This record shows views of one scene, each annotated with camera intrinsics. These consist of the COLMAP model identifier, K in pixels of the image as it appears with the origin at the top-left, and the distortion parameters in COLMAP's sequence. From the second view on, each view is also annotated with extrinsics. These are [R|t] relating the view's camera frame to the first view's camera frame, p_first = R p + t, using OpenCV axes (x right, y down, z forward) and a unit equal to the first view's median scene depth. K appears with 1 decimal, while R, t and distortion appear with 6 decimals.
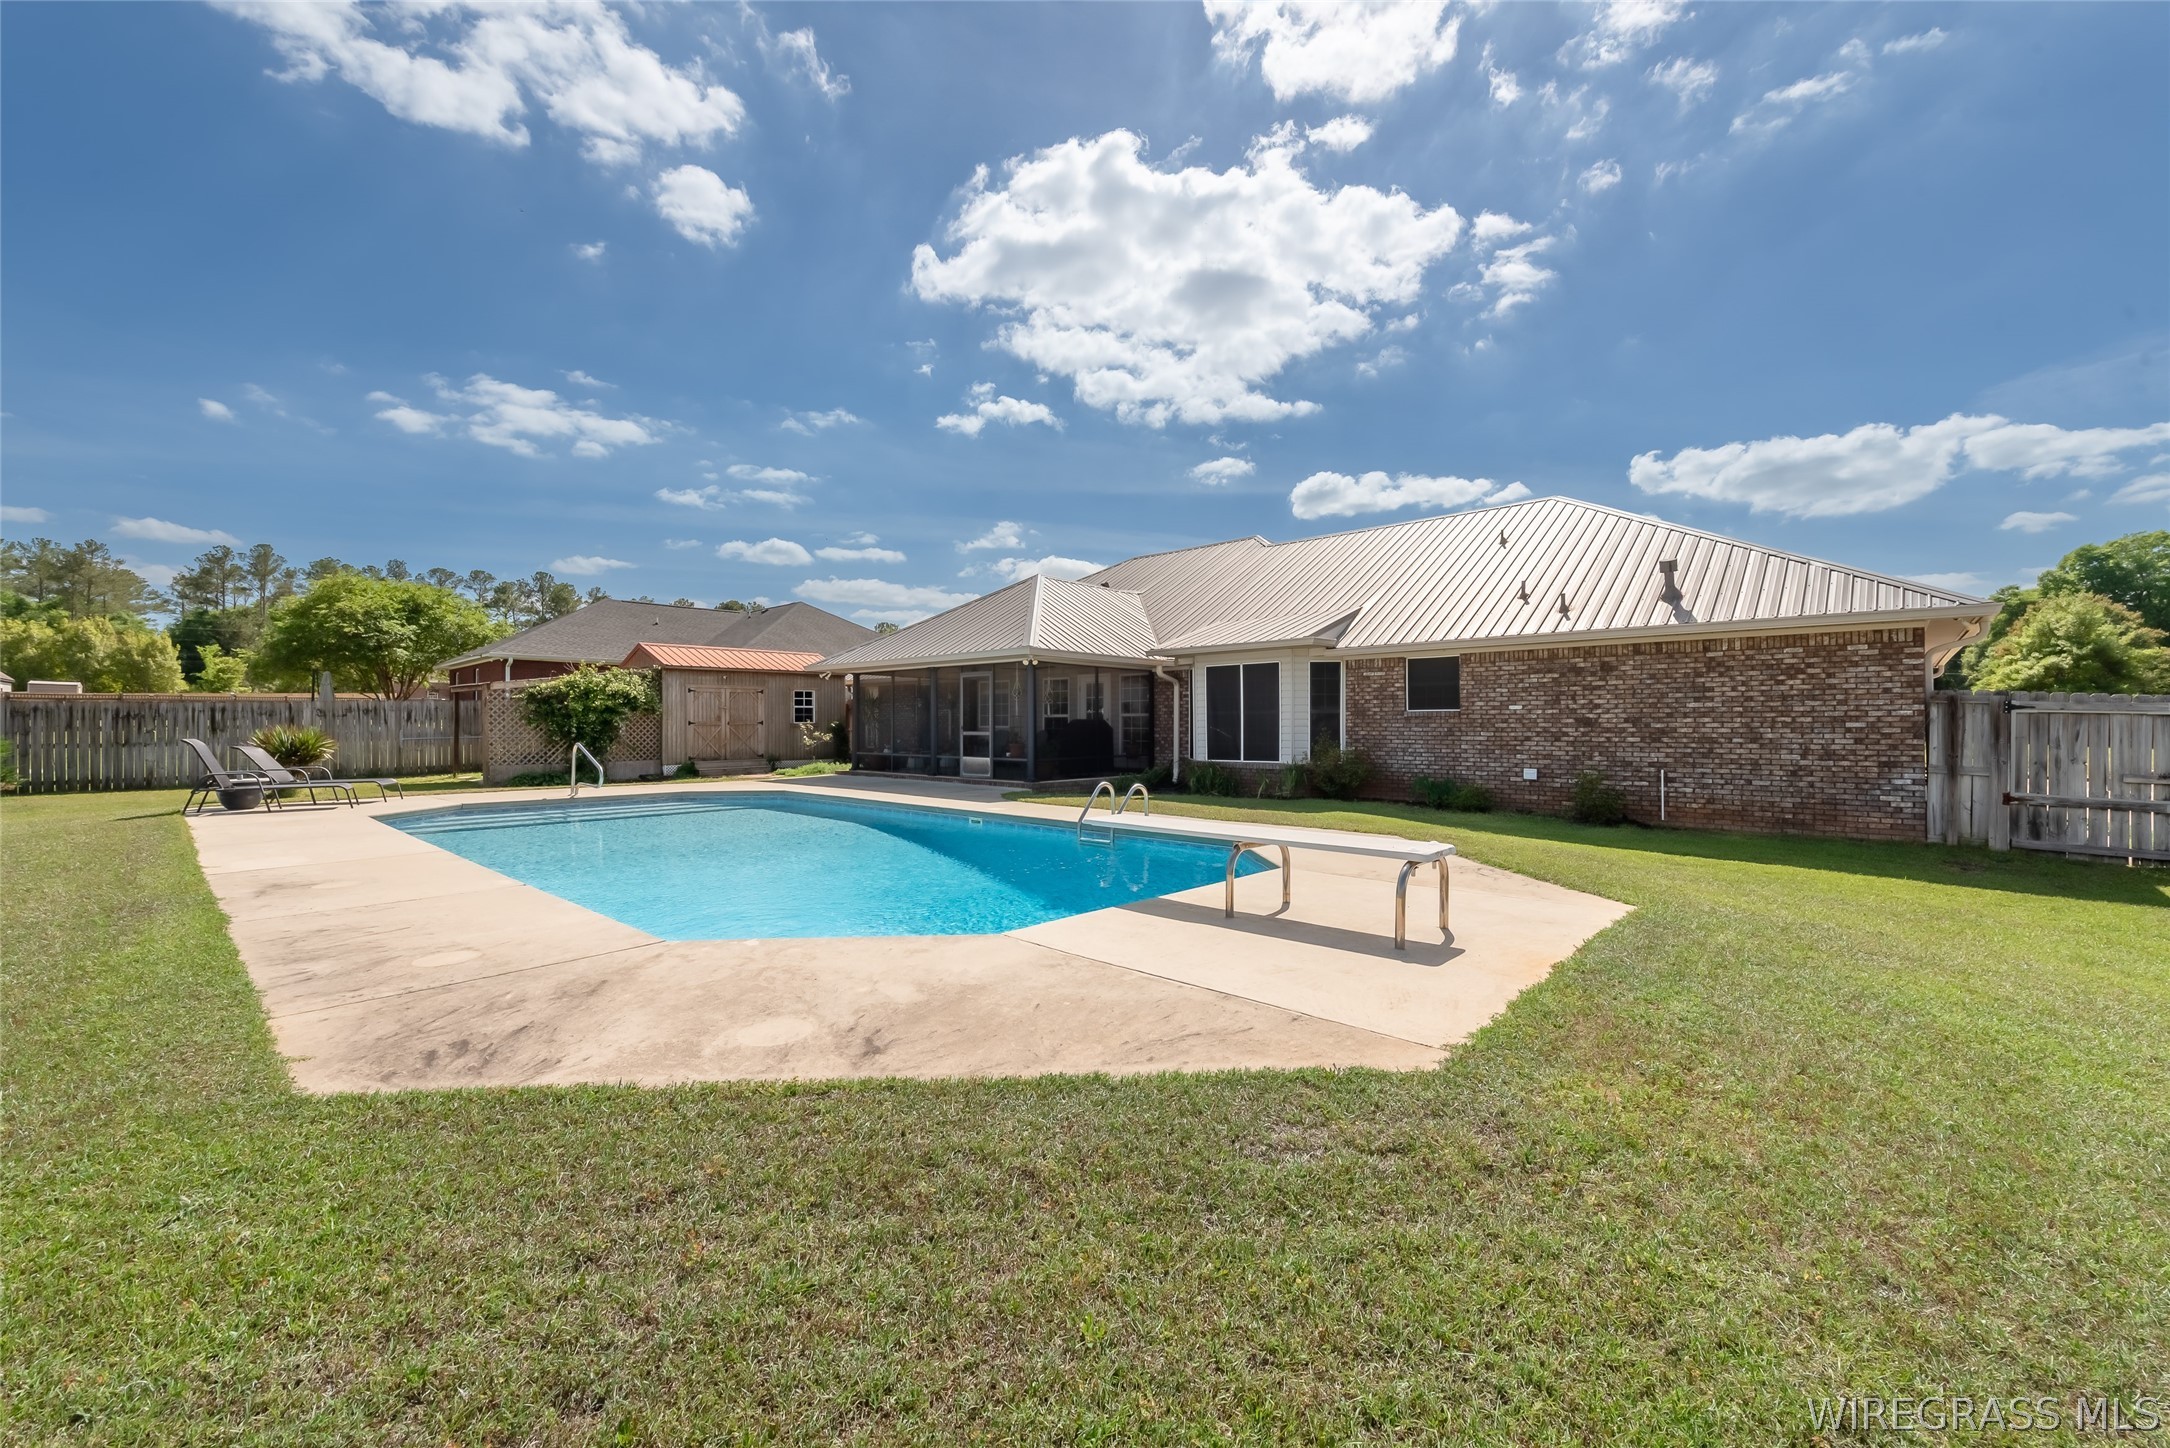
lens RADIAL K [[847.2, 0, 1102.6], [0, 847.2, 723.4], [0, 0, 1]] dist [0.001099, -0.000191]
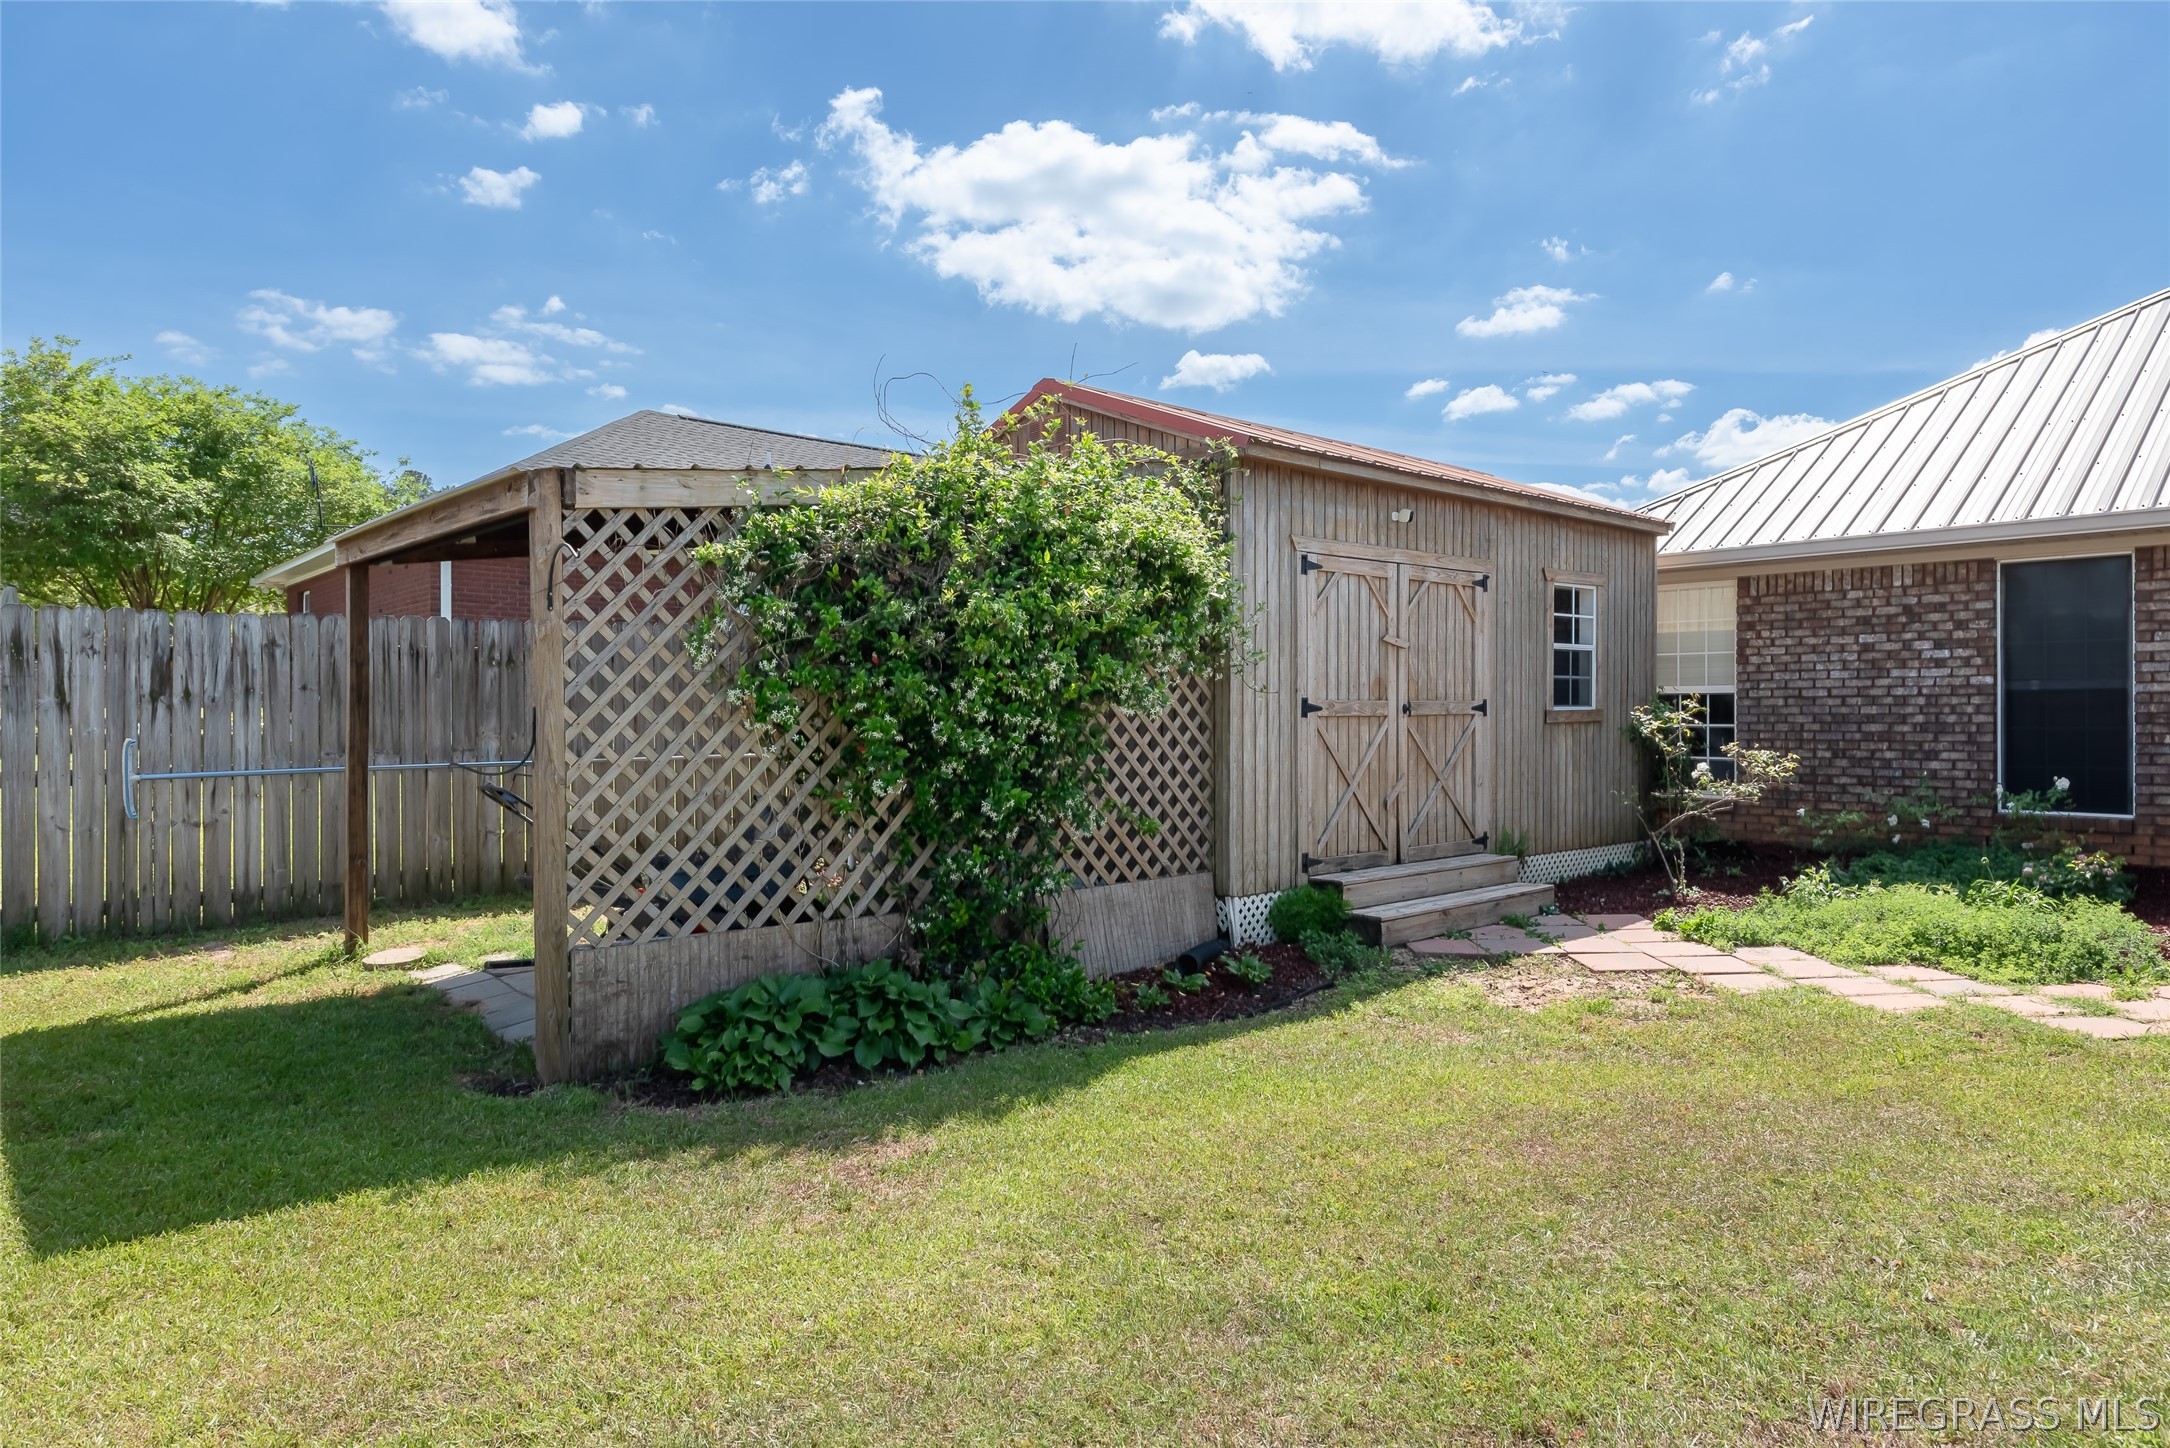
lens RADIAL K [[1316.1, 0, 1085.0], [0, 1316.1, 724.0], [0, 0, 1]] dist [0.006898, 0.001843]
pose [[0.994681, 0.000123, -0.103007, -0.671906], [0.000377, 0.999988, 0.004834, 0.003063], [0.103006, -0.004847, 0.994669, 0.845743]]
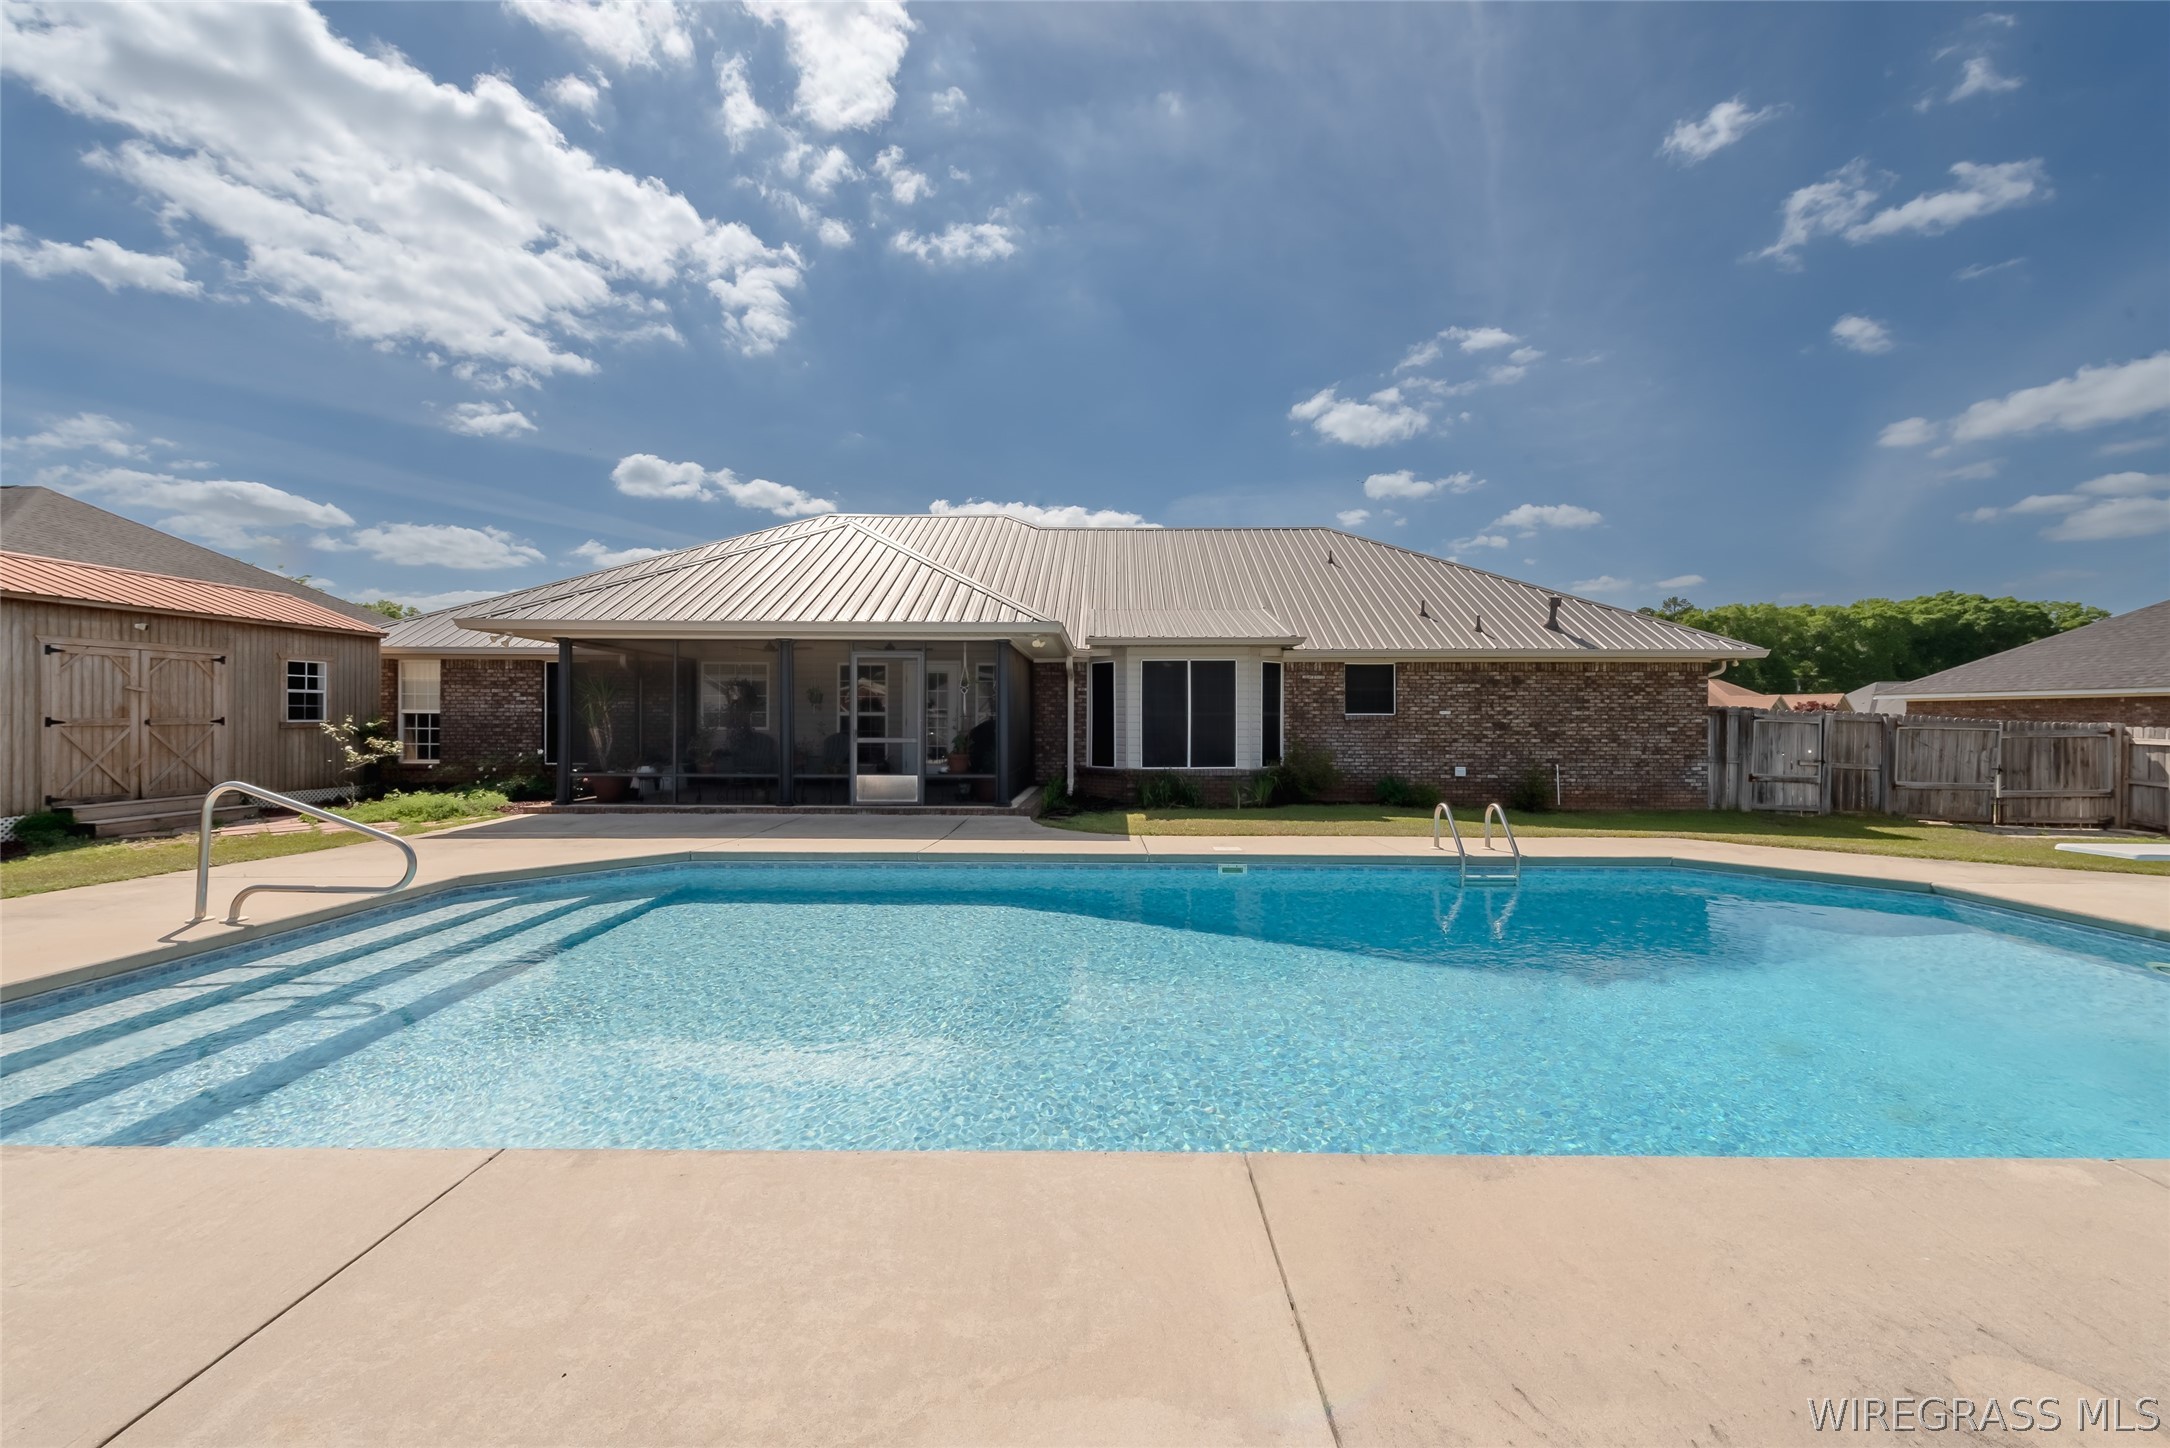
lens RADIAL K [[847.2, 0, 1102.6], [0, 847.2, 723.4], [0, 0, 1]] dist [0.001099, -0.000191]
pose [[0.744262, 0.001504, 0.667886, -0.489500], [-0.004882, 0.999983, 0.003188, -0.004984], [-0.667870, -0.005633, 0.744257, 0.380826]]
